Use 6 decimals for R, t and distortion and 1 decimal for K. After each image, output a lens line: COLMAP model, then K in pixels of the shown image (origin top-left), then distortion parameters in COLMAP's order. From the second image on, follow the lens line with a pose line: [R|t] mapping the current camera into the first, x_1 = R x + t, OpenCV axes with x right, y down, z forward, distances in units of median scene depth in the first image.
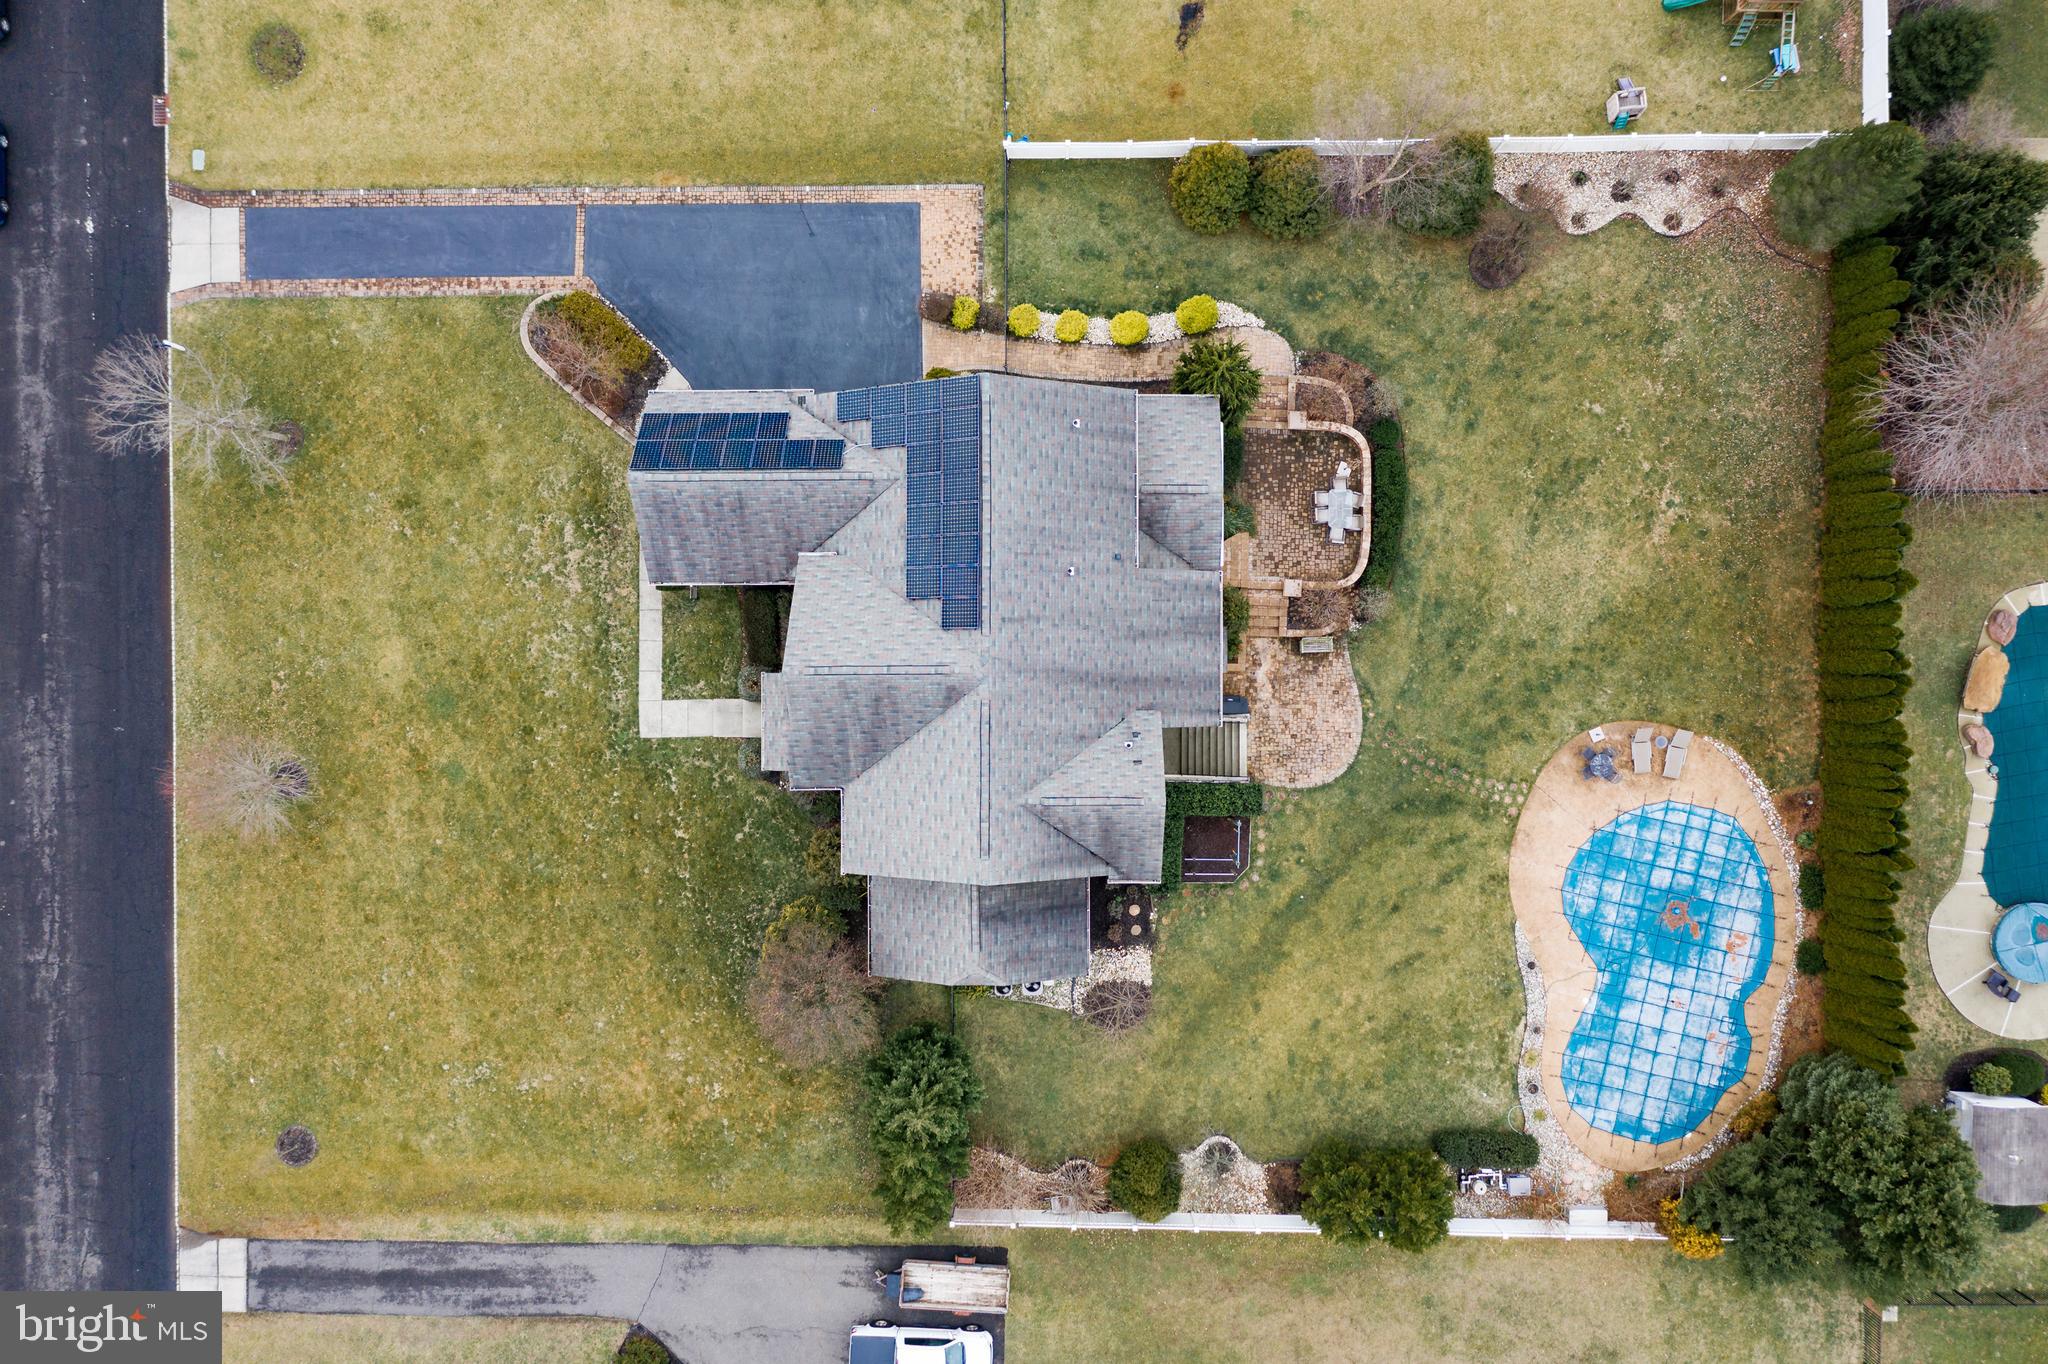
lens RADIAL K [[1612.1, 0, 1025.8], [0, 1612.1, 687.8], [0, 0, 1]] dist [-0.007701, 0.039427]
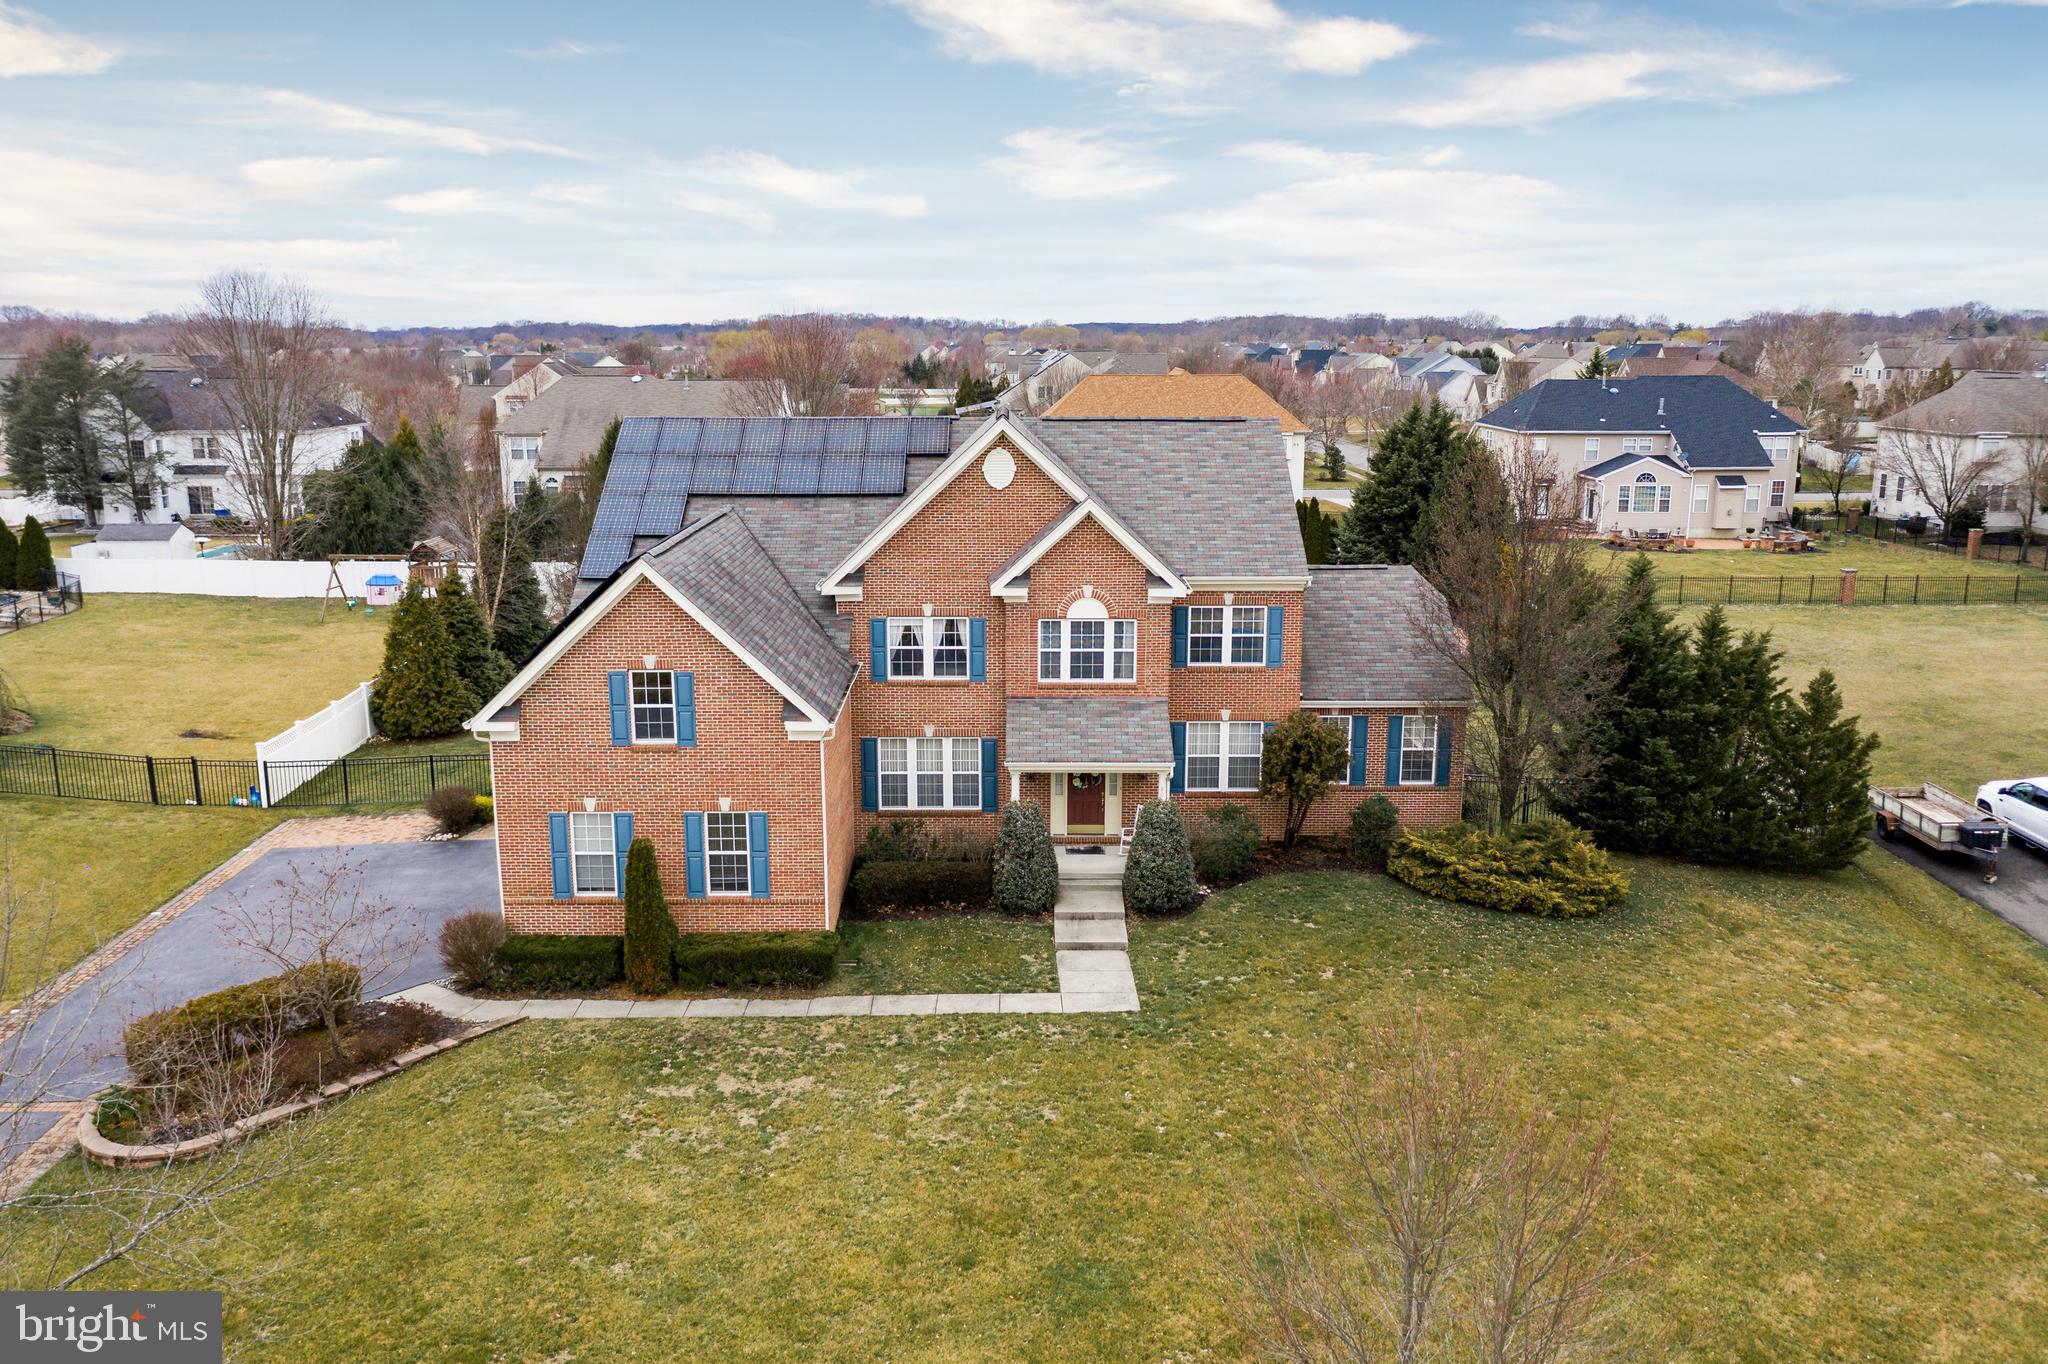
lens RADIAL K [[1612.1, 0, 1025.8], [0, 1612.1, 687.8], [0, 0, 1]] dist [-0.007701, 0.039427]
pose [[-0.003174, -0.200490, 0.979691, -0.684992], [0.999982, -0.005530, 0.002108, -0.003206], [0.004995, 0.979680, 0.200504, 0.814840]]
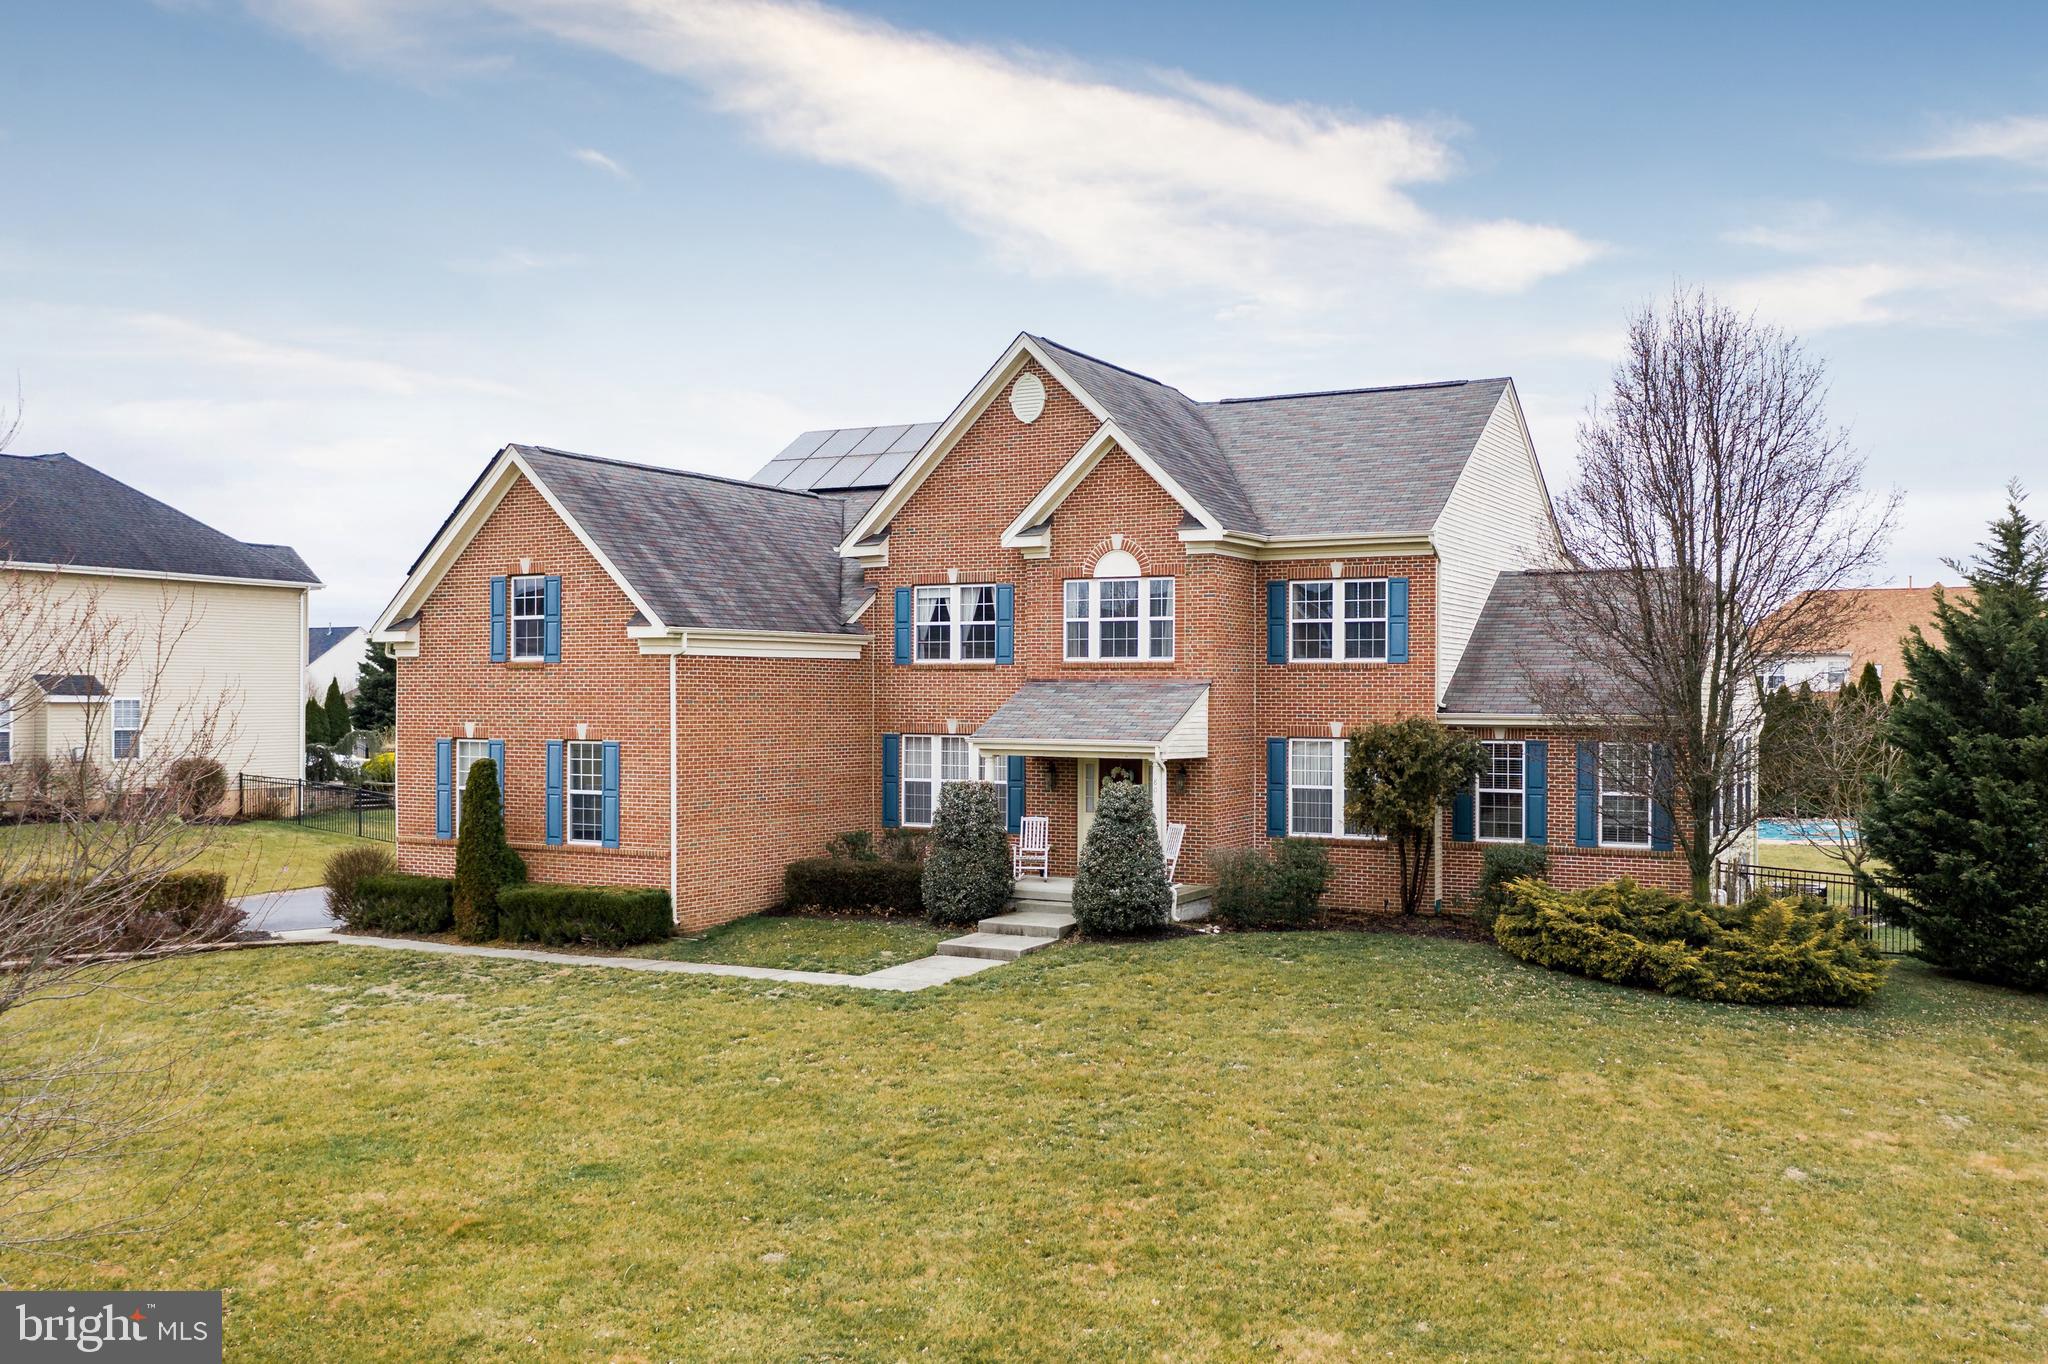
lens RADIAL K [[1775.4, 0, 1097.9], [0, 1775.4, 705.4], [0, 0, 1]] dist [-0.000635, 0.019794]
pose [[0.470046, 0.010756, 0.882576, -0.557858], [0.882623, 0.000797, -0.470080, 0.245178], [-0.005760, 0.999942, -0.009119, 0.944711]]
